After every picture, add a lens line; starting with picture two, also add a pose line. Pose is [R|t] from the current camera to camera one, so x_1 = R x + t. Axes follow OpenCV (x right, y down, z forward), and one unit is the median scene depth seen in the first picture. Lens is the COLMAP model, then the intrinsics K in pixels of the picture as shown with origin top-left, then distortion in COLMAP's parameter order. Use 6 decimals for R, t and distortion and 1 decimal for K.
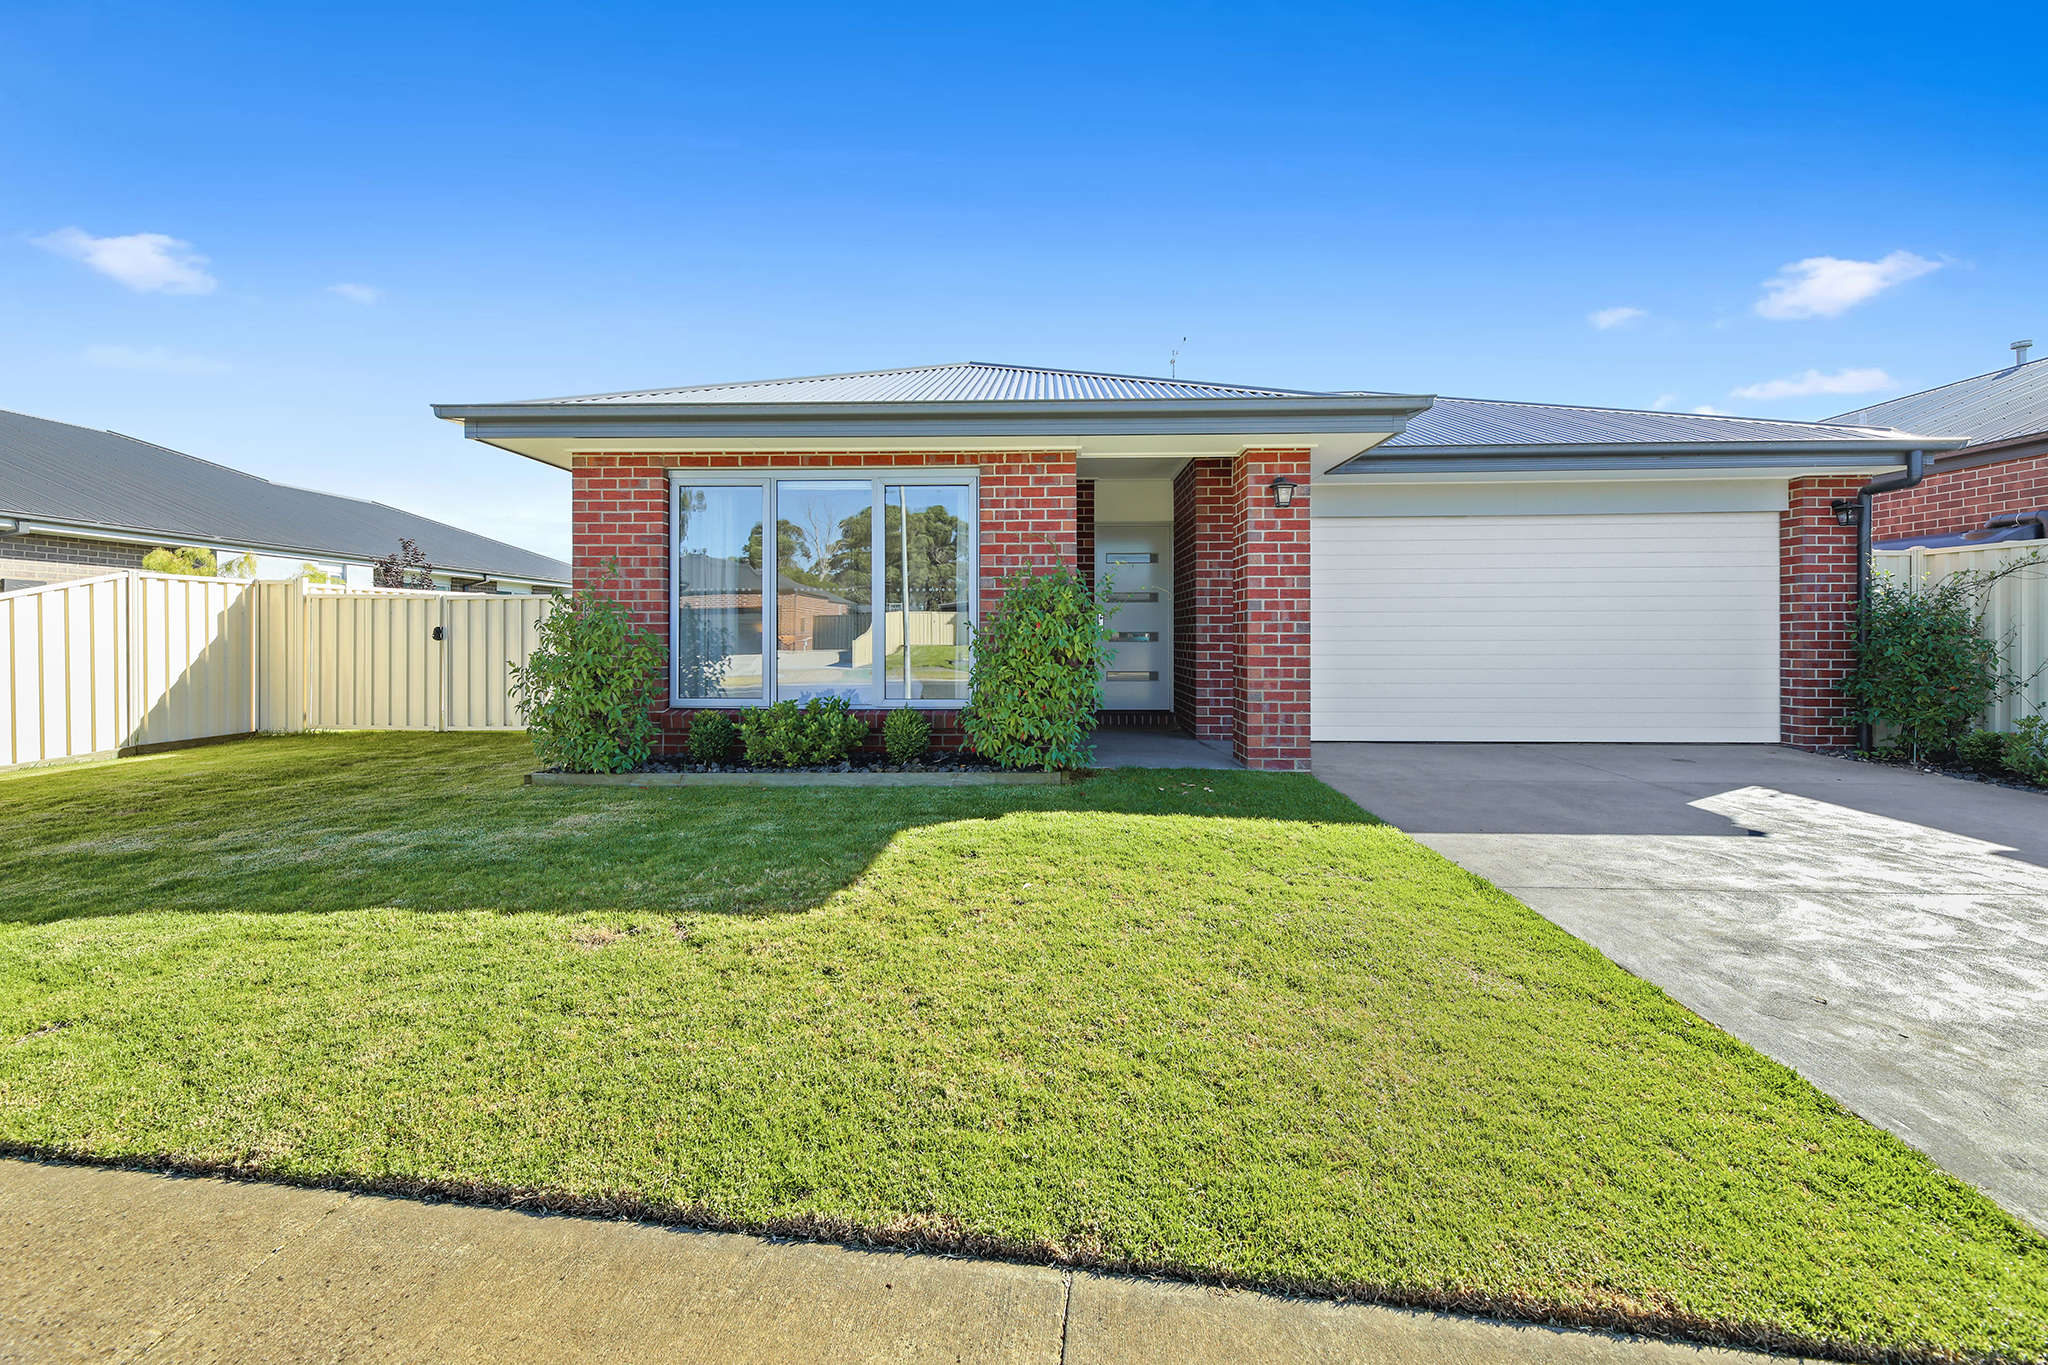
lens RADIAL K [[829.7, 0, 1031.7], [0, 829.7, 628.6], [0, 0, 1]] dist [0.026722, 0.000140]
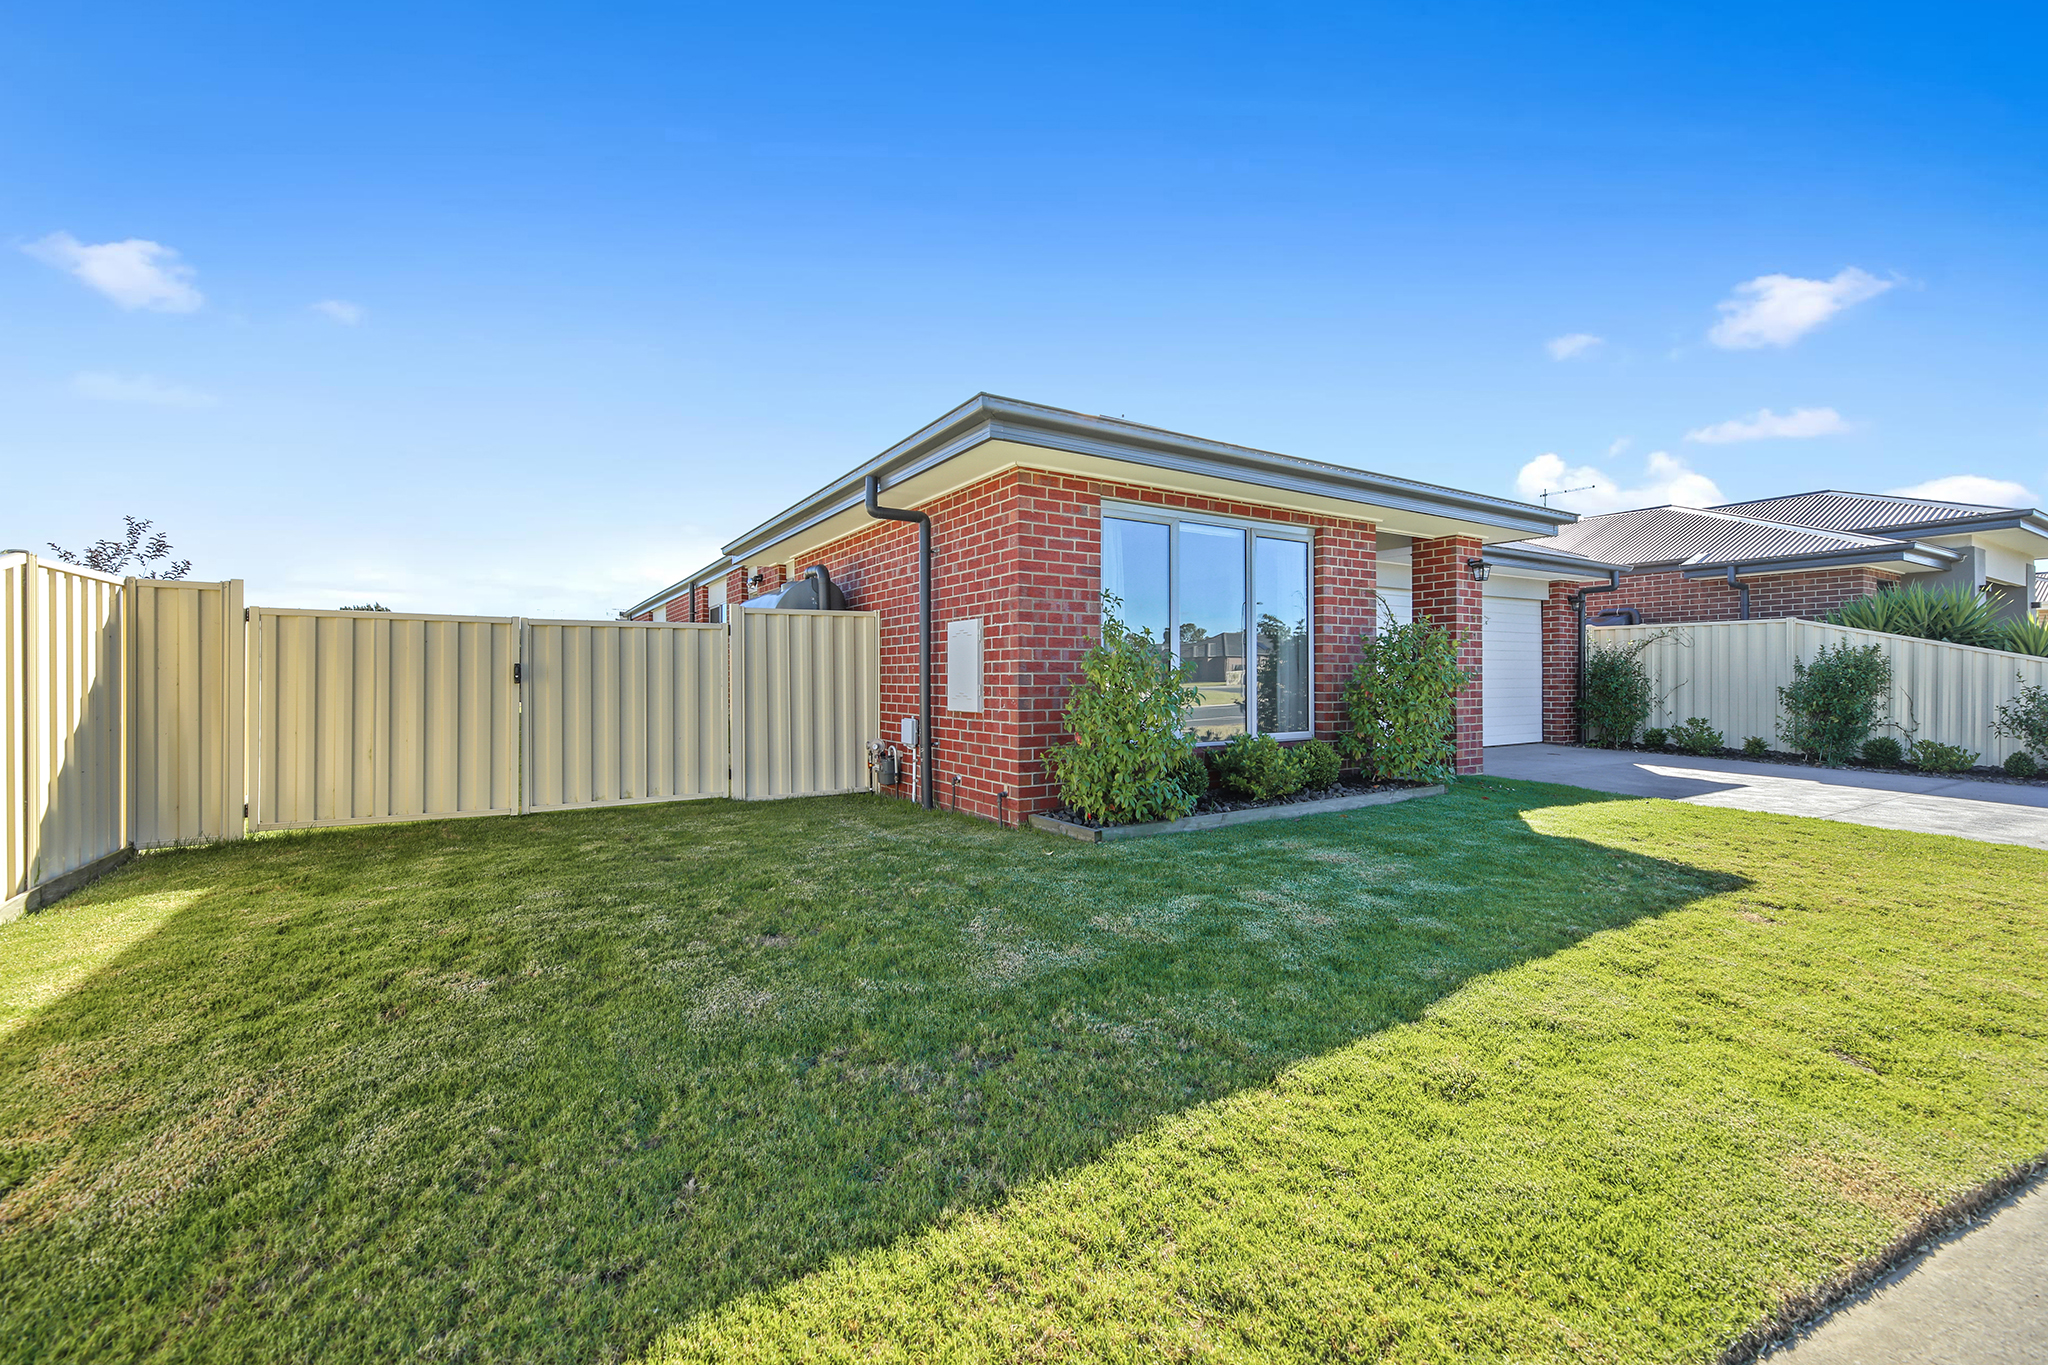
lens RADIAL K [[829.7, 0, 1018.9], [0, 829.7, 687.2], [0, 0, 1]] dist [0.026722, 0.000140]
pose [[0.827563, -0.006851, 0.561331, -1.038923], [-0.001556, 0.999894, 0.014498, 0.009271], [-0.561371, -0.012872, 0.827464, 0.275050]]
